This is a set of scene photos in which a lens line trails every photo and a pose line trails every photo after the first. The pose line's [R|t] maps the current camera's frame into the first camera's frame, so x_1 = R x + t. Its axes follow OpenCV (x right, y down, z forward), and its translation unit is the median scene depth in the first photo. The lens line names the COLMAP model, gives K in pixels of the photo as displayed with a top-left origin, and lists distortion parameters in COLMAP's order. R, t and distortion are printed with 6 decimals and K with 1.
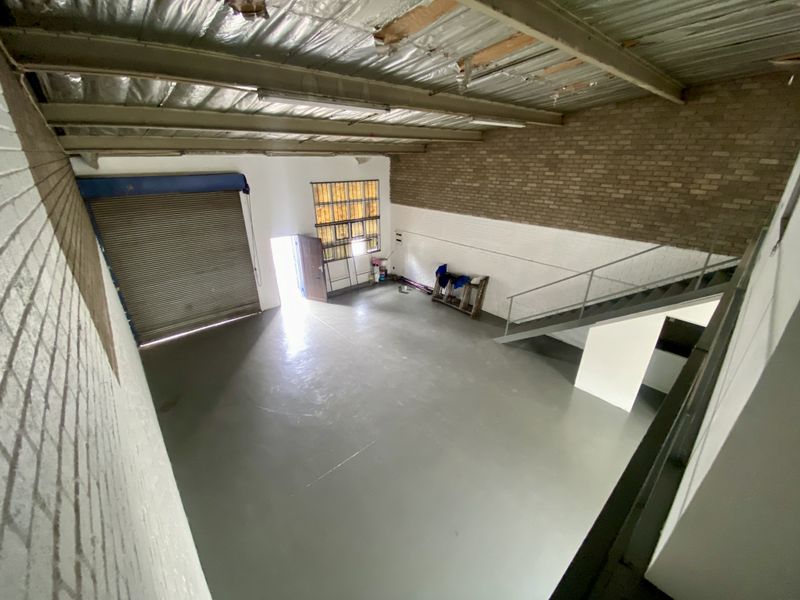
lens RADIAL K [[320.7, 0, 403.7], [0, 320.7, 311.4], [0, 0, 1]] dist [0.000583, -0.013724]
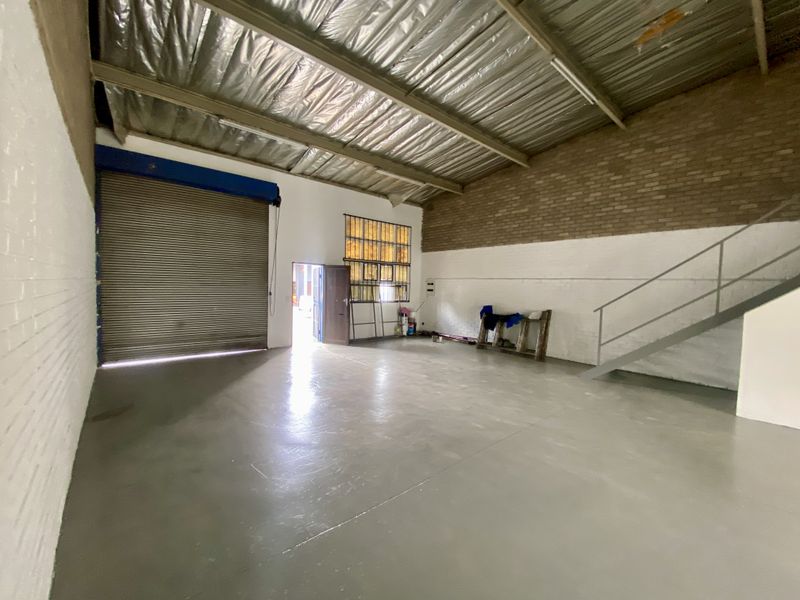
lens RADIAL K [[323.9, 0, 400.0], [0, 323.9, 300.0], [0, 0, 1]] dist [0.001727, -0.014754]
pose [[0.999604, 0.016432, -0.022864, -0.090937], [-0.024039, 0.920863, -0.389145, 0.181957], [0.014661, 0.389541, 0.920893, 0.201871]]
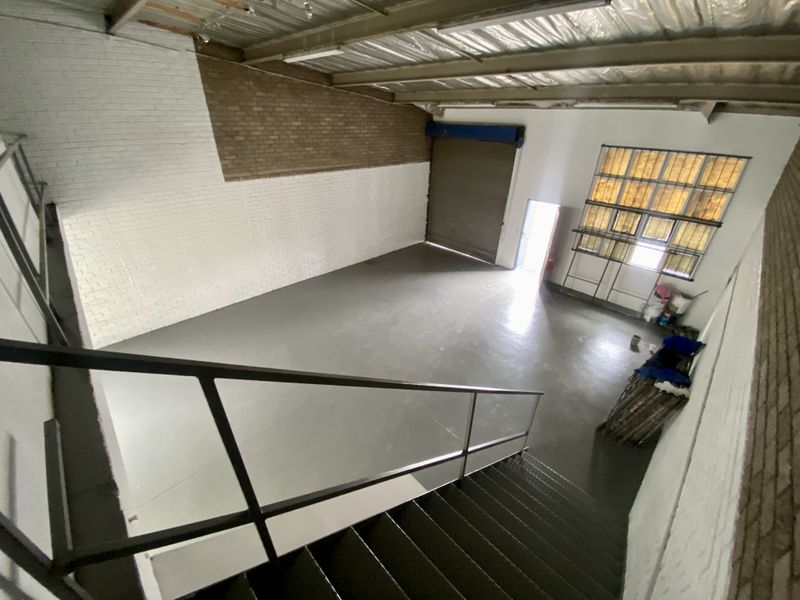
lens RADIAL K [[323.9, 0, 400.0], [0, 323.9, 300.0], [0, 0, 1]] dist [0.001727, -0.014754]
pose [[0.015821, 0.468157, -0.883504, 0.510334], [-0.452181, 0.791443, 0.411279, -0.189537], [0.891786, 0.392996, 0.224213, 0.494988]]
